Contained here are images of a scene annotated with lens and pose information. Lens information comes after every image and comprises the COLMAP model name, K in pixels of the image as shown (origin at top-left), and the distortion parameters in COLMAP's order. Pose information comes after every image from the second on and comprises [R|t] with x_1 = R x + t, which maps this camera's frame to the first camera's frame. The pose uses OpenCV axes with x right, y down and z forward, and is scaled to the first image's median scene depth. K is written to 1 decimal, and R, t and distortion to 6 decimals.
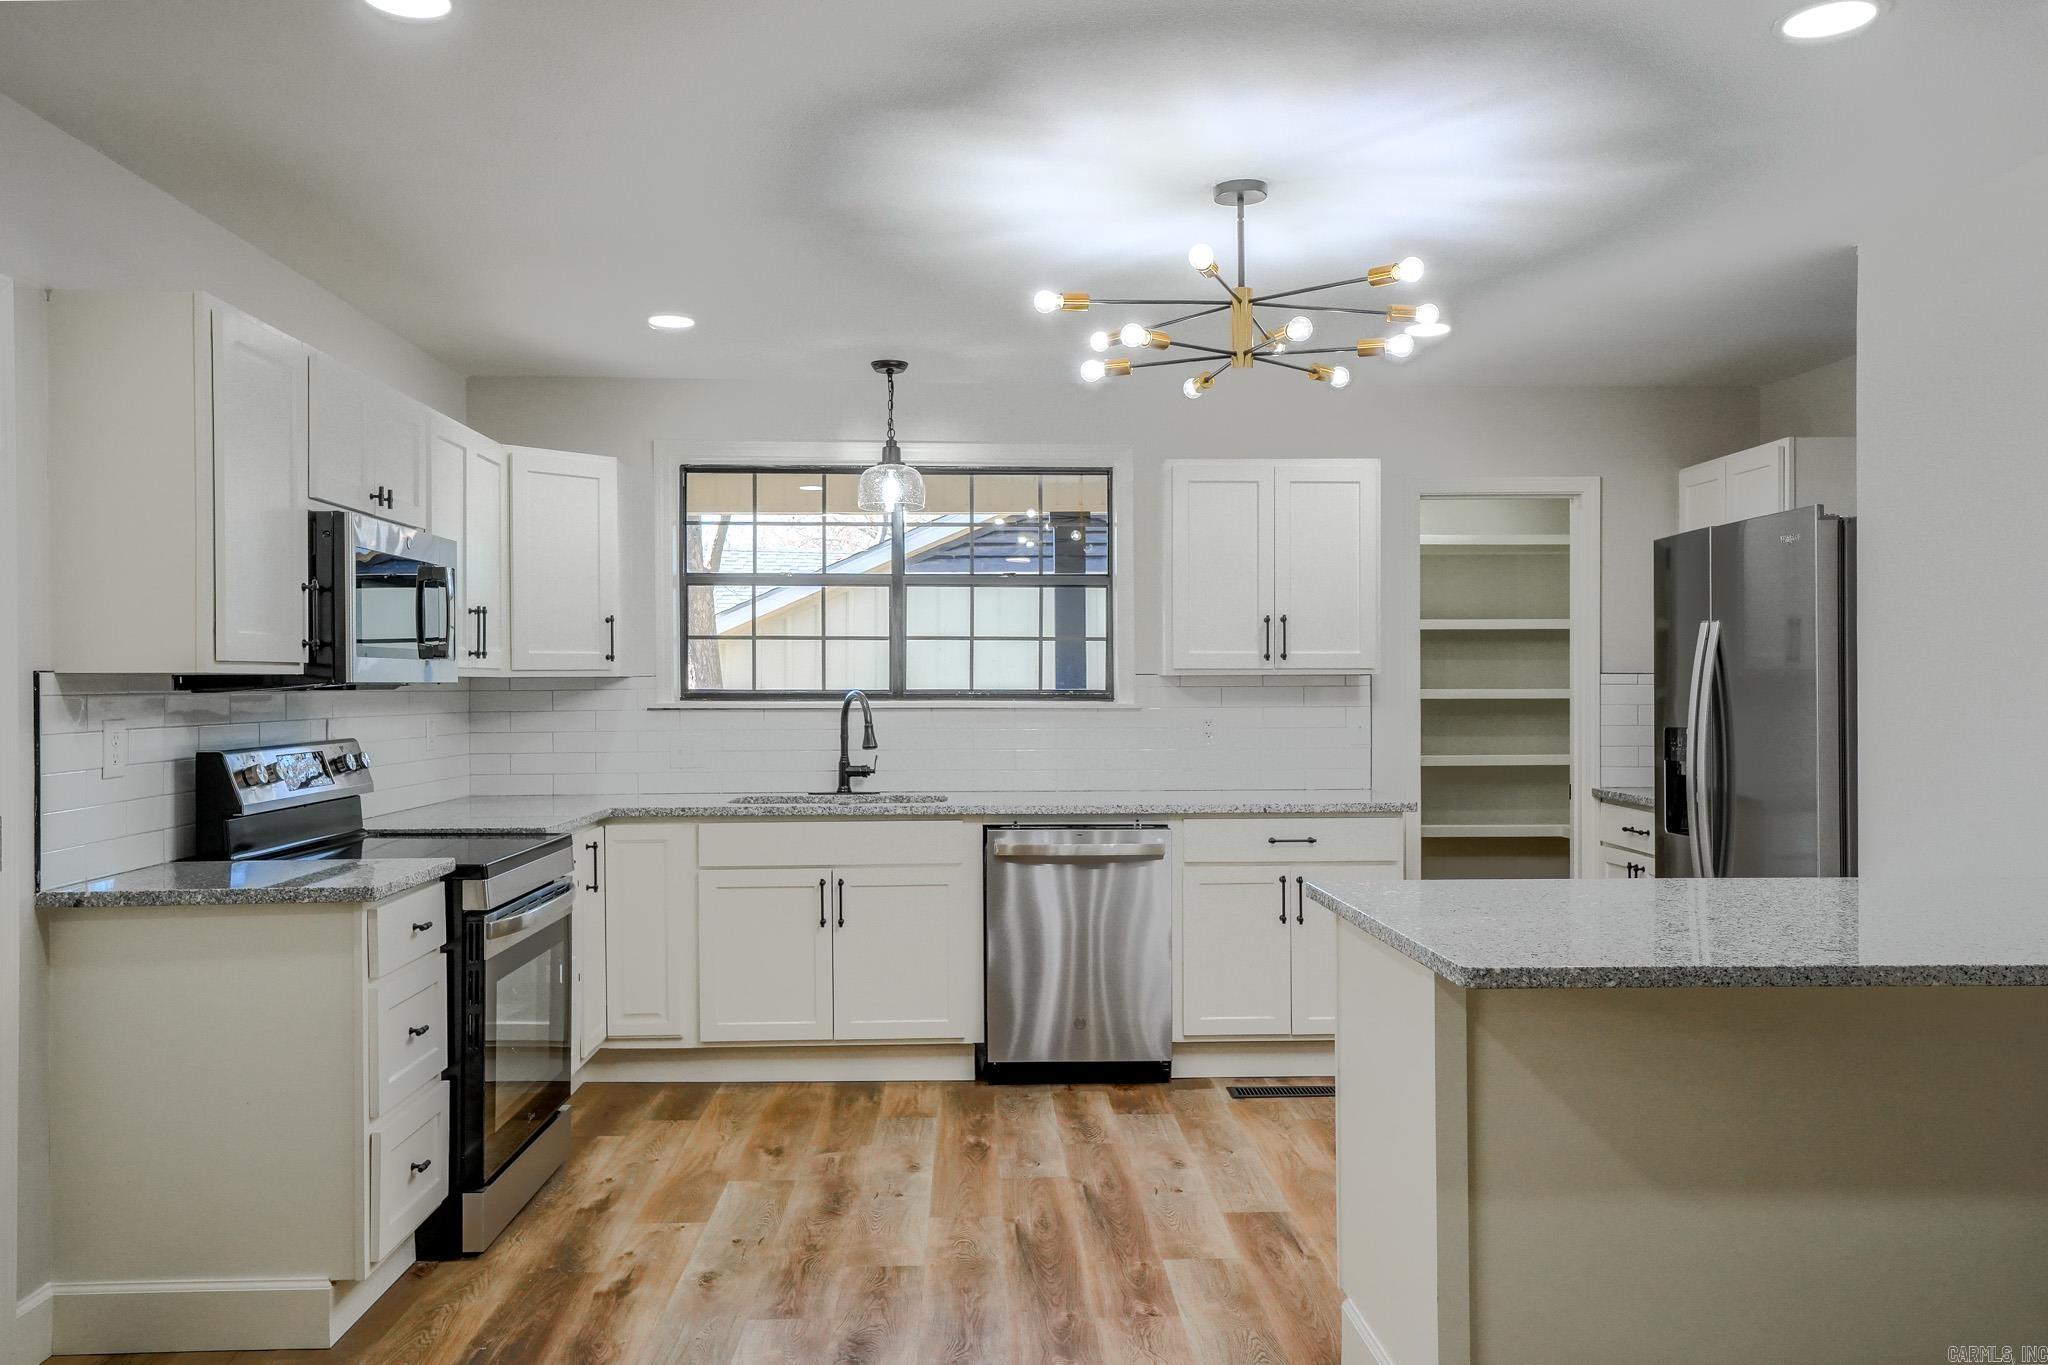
lens RADIAL K [[1578.2, 0, 1024.0], [0, 1578.2, 682.5], [0, 0, 1]] dist [0.042625, -0.000949]
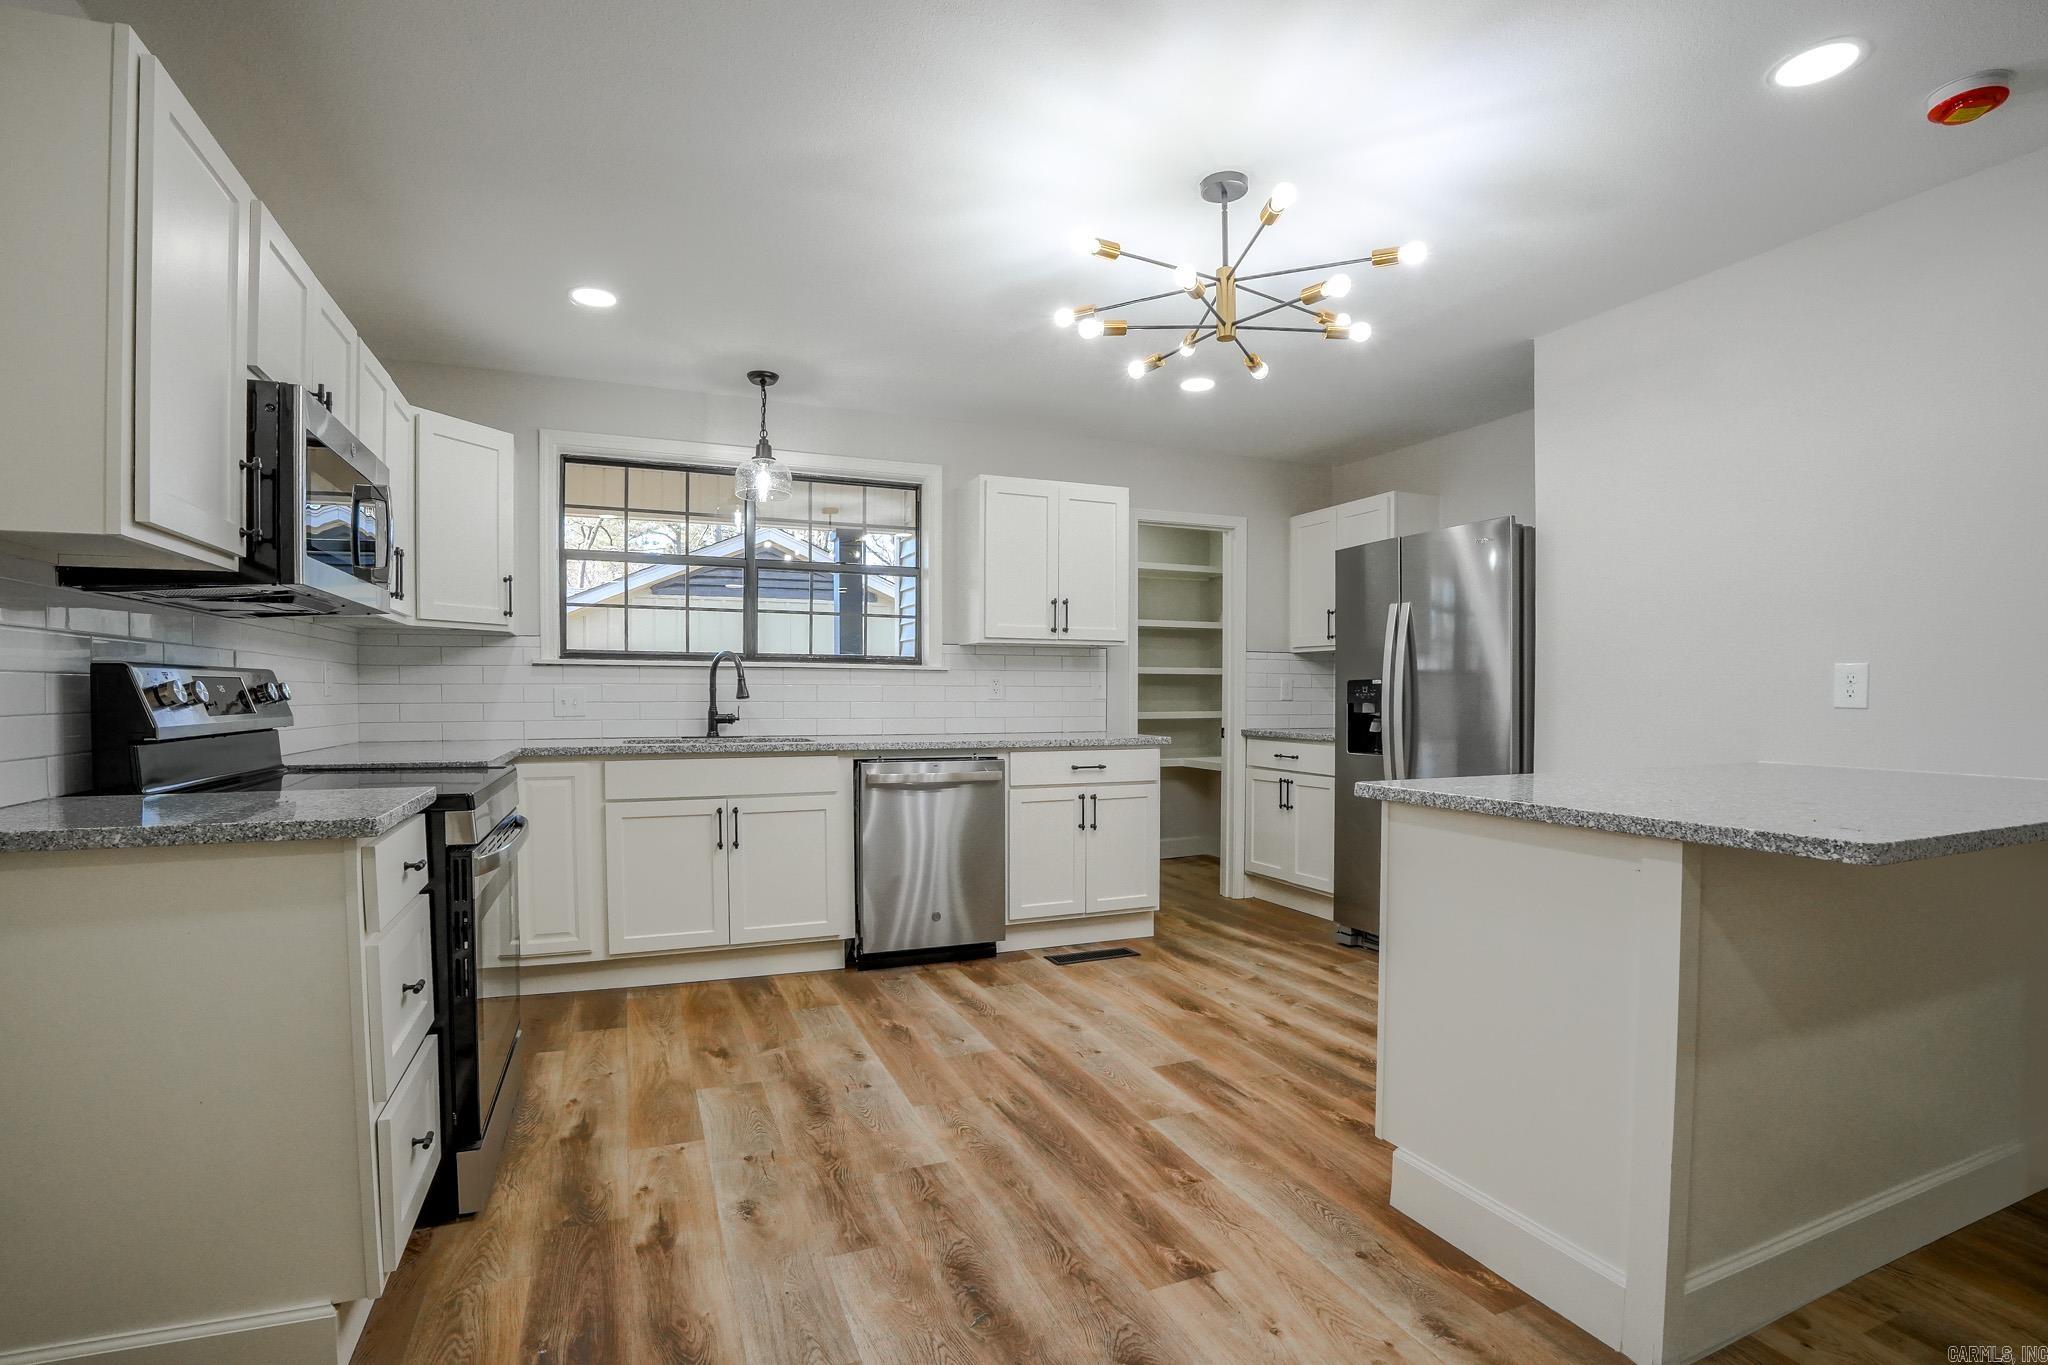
lens RADIAL K [[945.4, 0, 1001.7], [0, 945.4, 717.7], [0, 0, 1]] dist [-0.064538, 0.016181]
pose [[0.940167, -0.001797, 0.340709, -0.180016], [-0.007144, 0.999662, 0.024987, 0.043175], [-0.340639, -0.025926, 0.939837, 0.310315]]
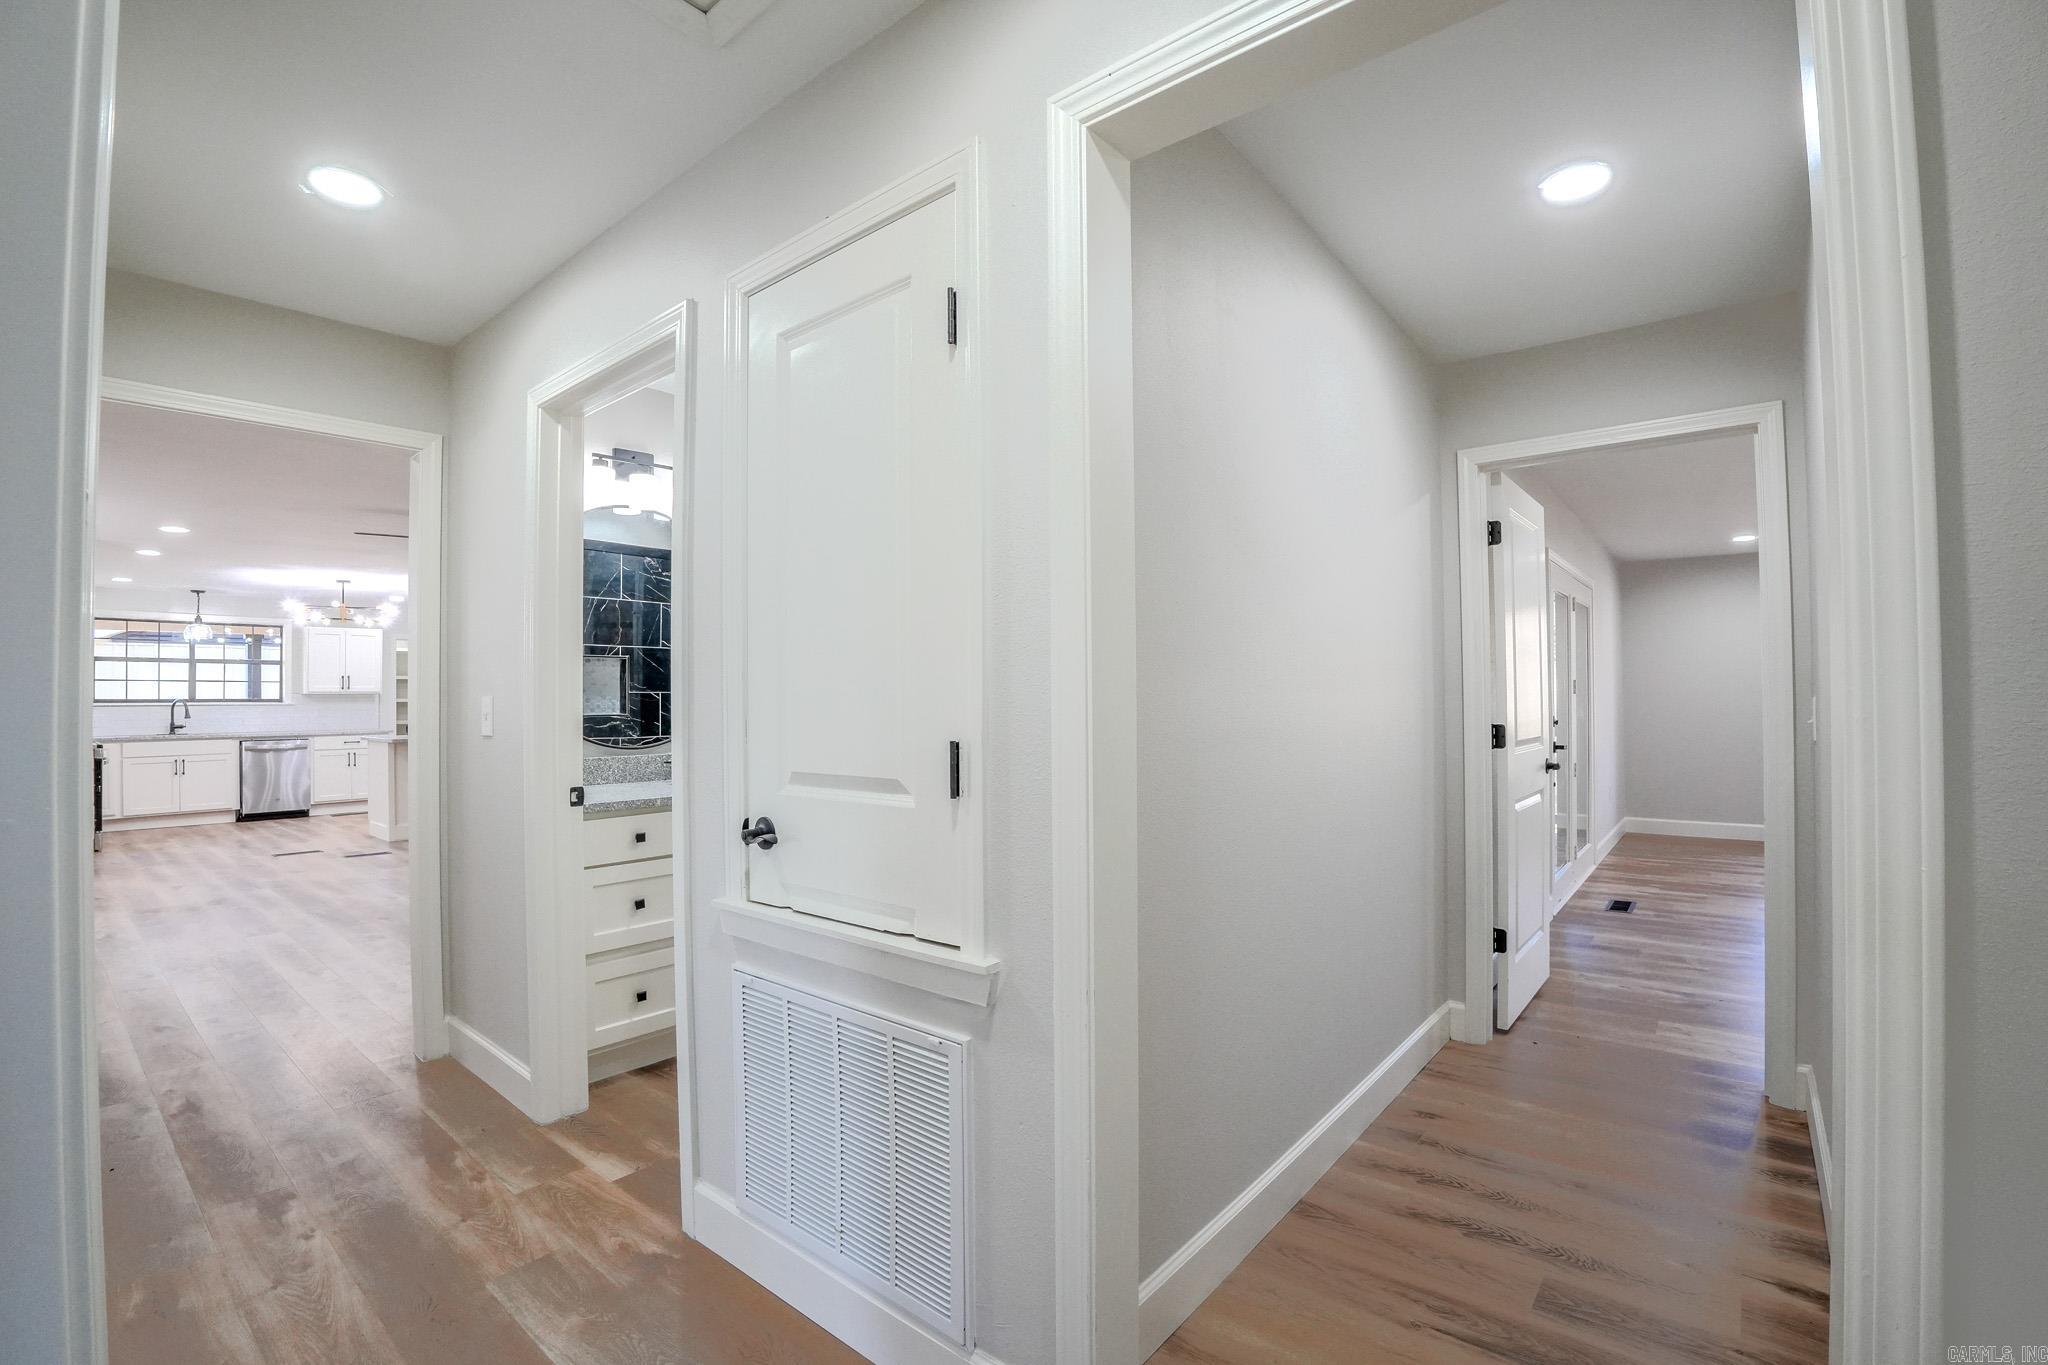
lens RADIAL K [[910.6, 0, 1011.9], [0, 910.6, 685.9], [0, 0, 1]] dist [-0.060292, 0.011411]
pose [[0.671226, 0.009694, 0.741190, -0.312114], [0.007400, 0.999777, -0.019778, 0.028775], [-0.741216, 0.018760, 0.671004, -1.446664]]
